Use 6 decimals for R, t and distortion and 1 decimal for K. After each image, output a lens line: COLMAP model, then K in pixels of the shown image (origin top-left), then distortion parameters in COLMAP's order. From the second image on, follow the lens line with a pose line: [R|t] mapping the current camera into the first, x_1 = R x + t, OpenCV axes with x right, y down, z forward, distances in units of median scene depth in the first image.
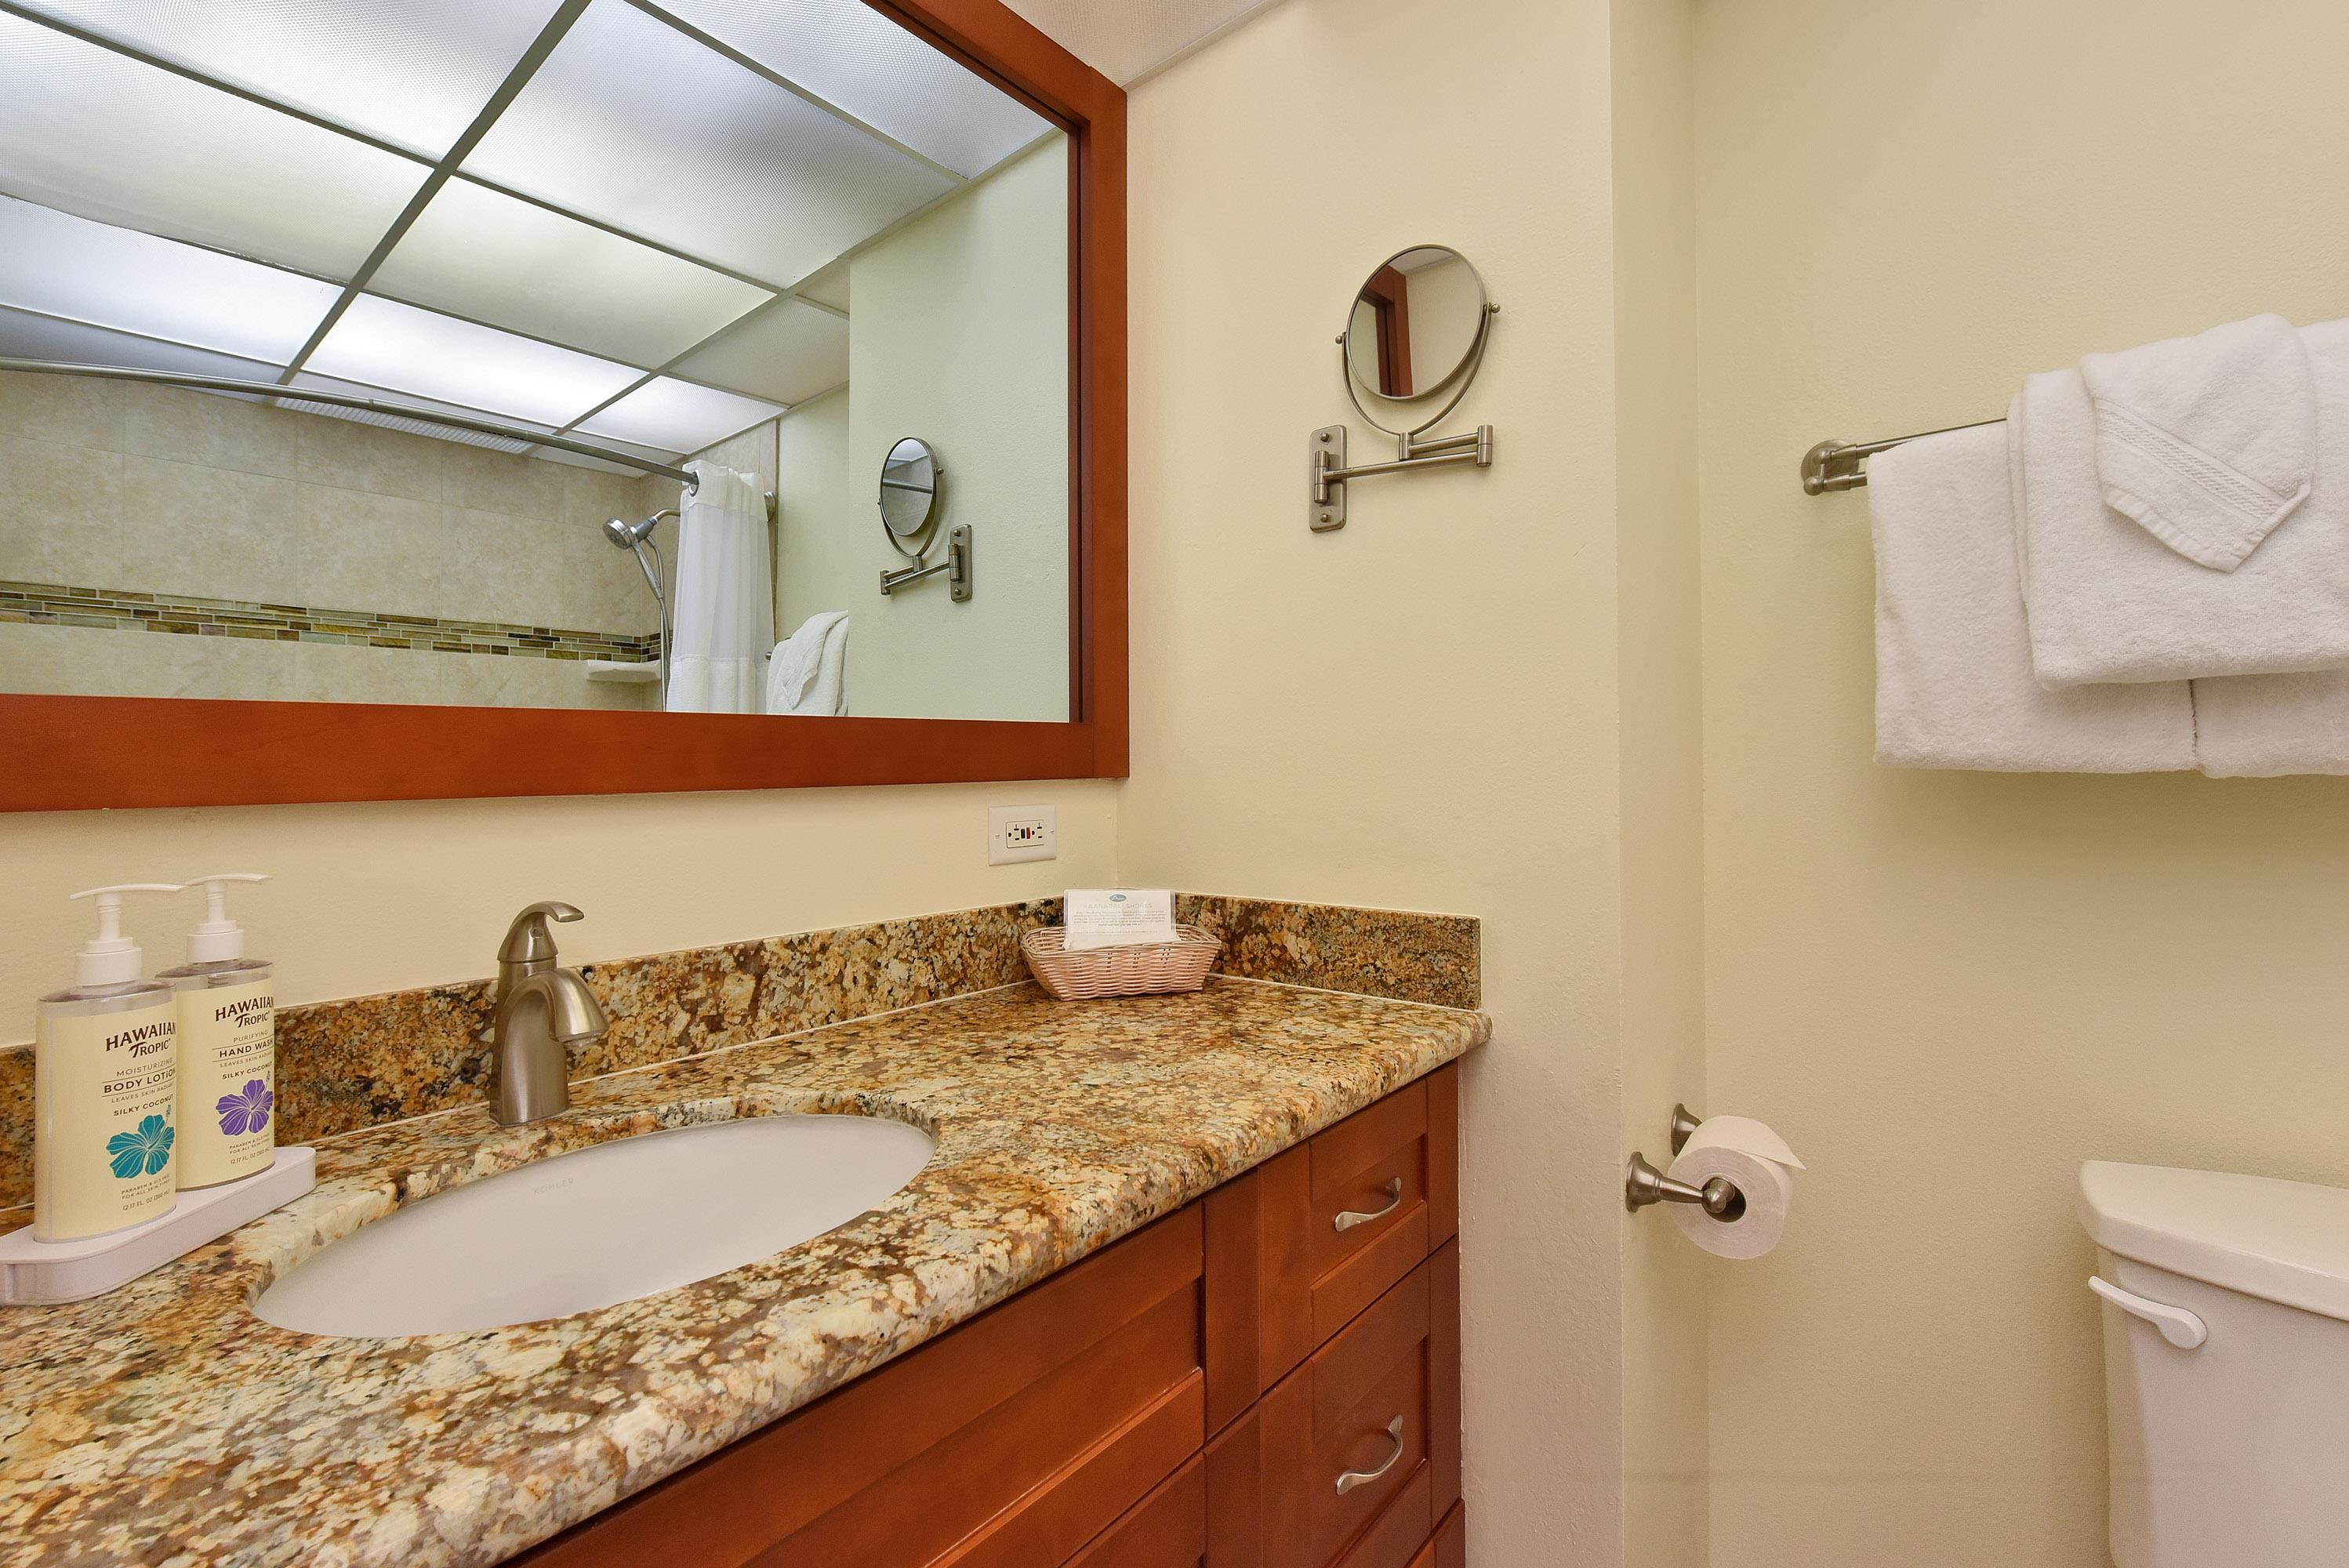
lens RADIAL K [[1004.8, 0, 1259.4], [0, 1004.8, 788.1], [0, 0, 1]] dist [-0.008806, 0.000065]
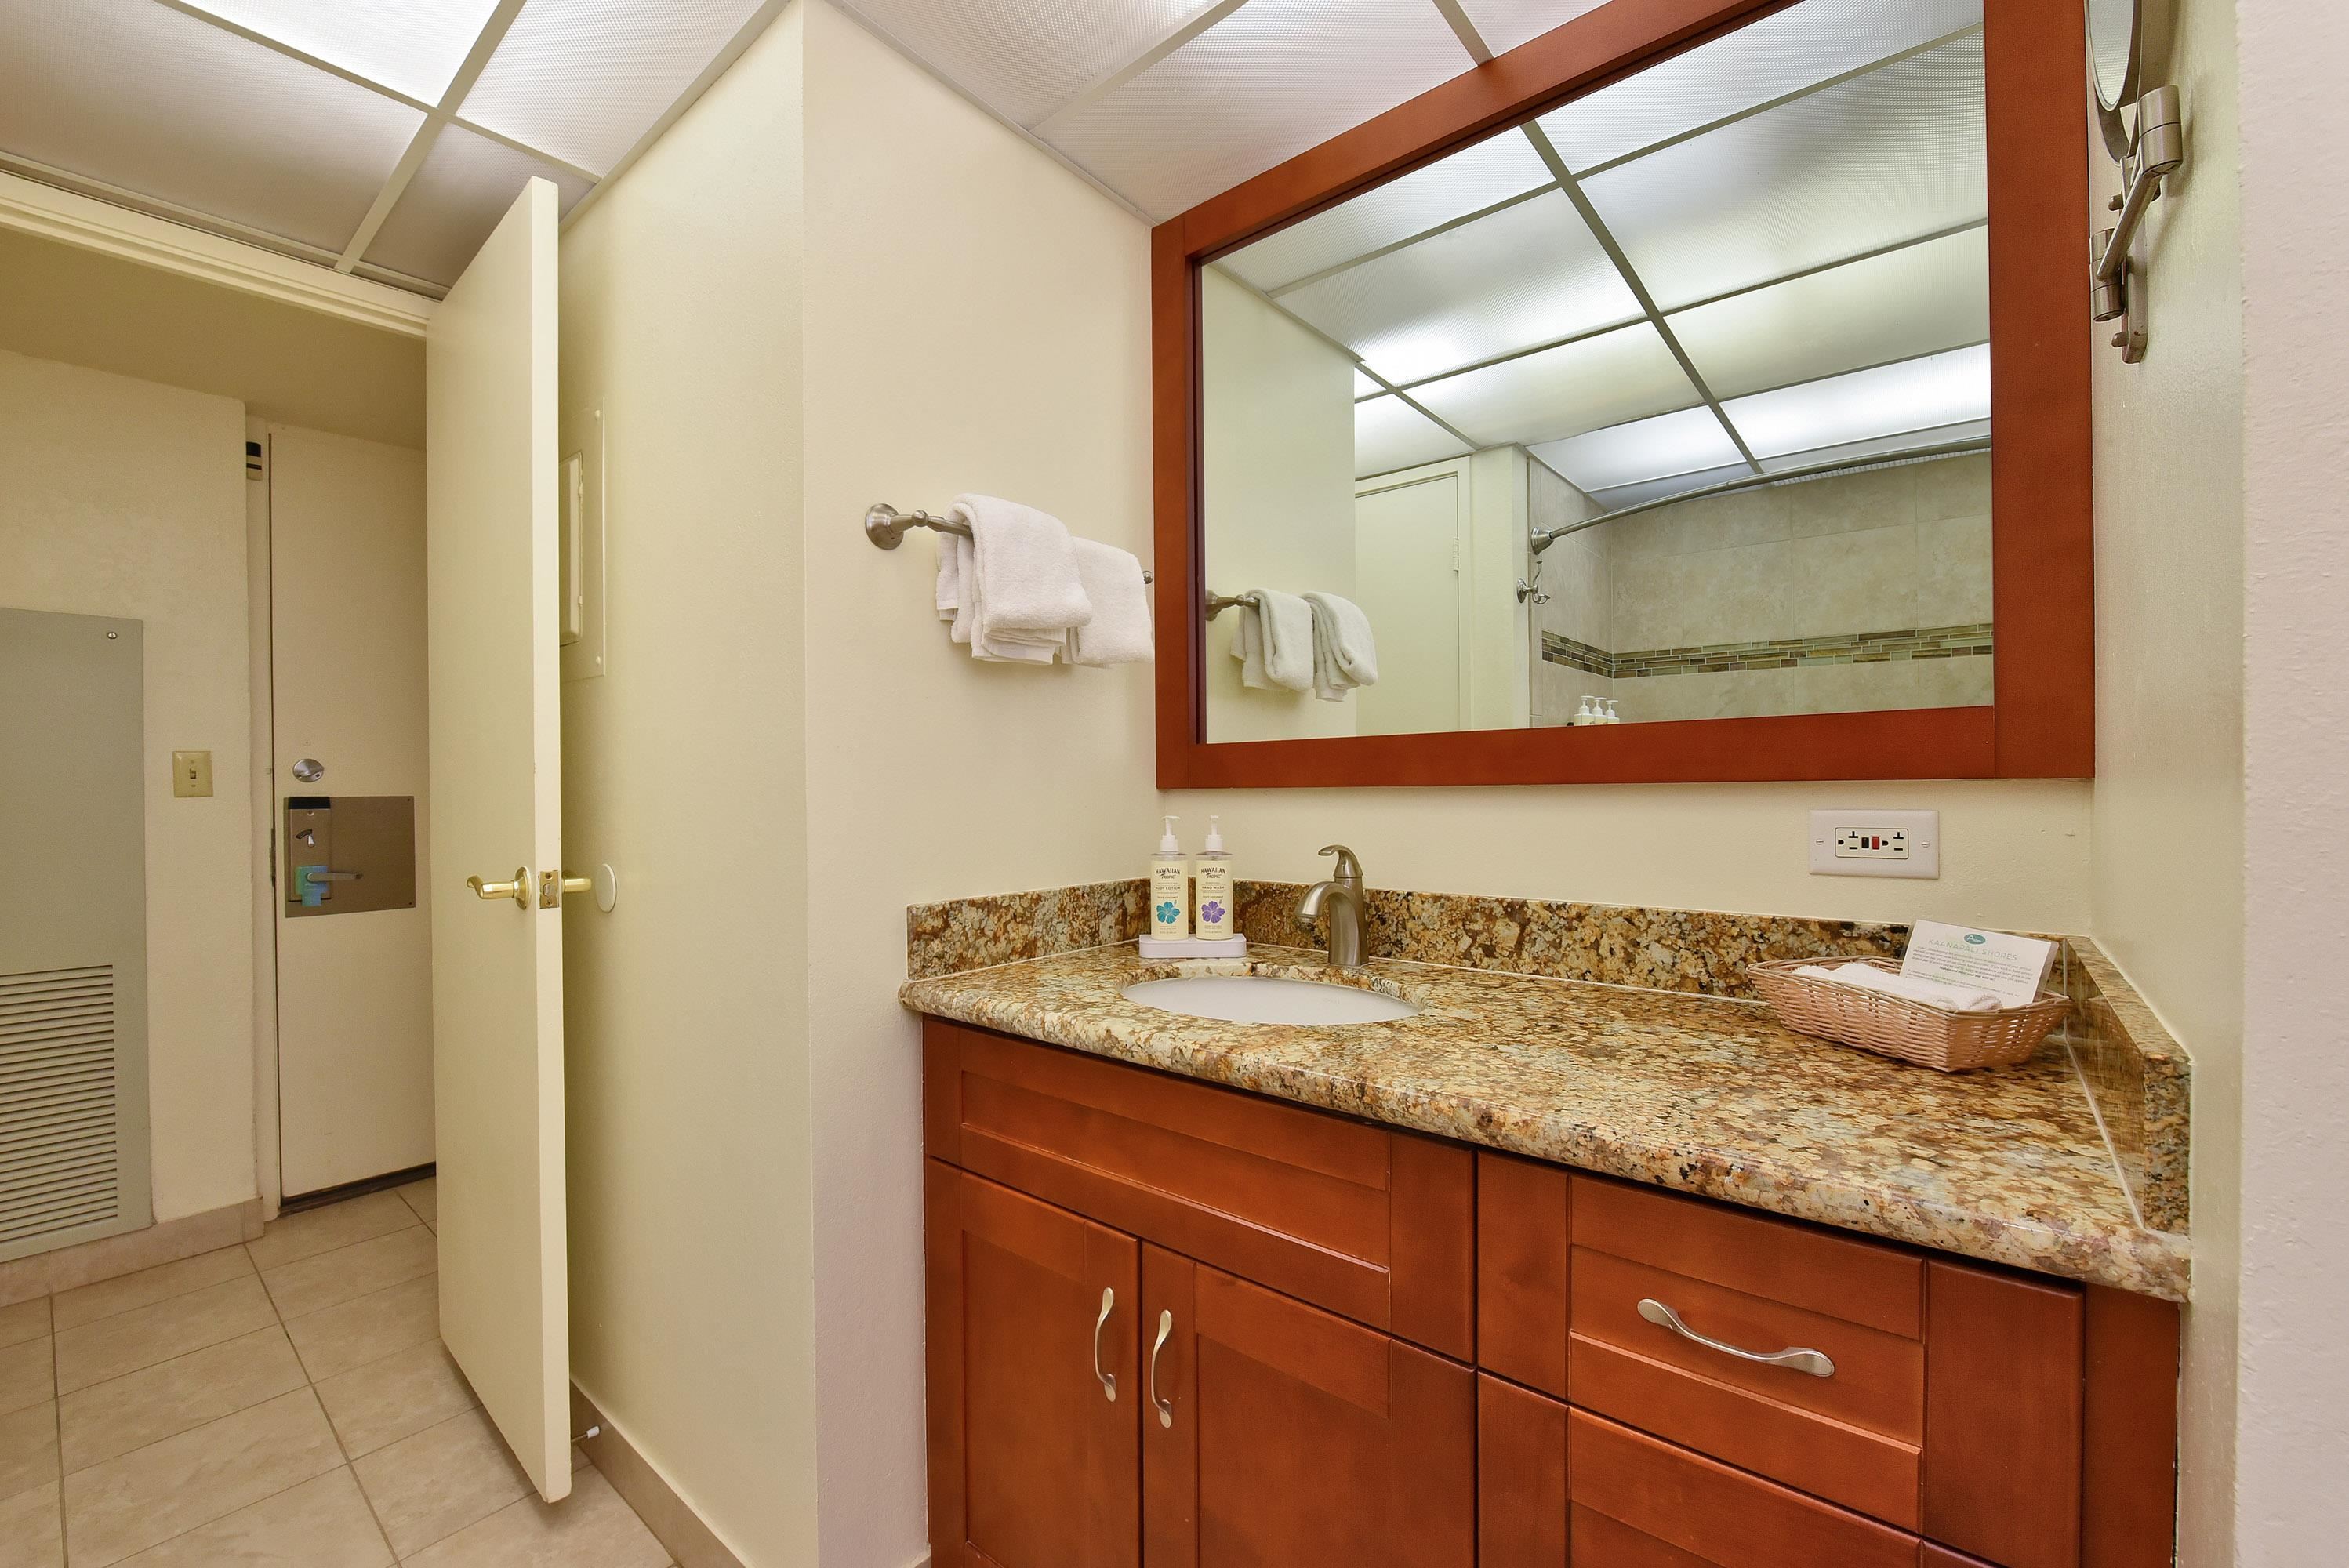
lens RADIAL K [[1004.8, 0, 1166.4], [0, 1004.8, 838.9], [0, 0, 1]] dist [-0.008806, 0.000065]
pose [[-0.035162, 0.067445, -0.997103, 0.785775], [-0.011243, 0.997630, 0.067877, -0.011199], [0.999318, 0.013597, -0.034320, 0.540065]]
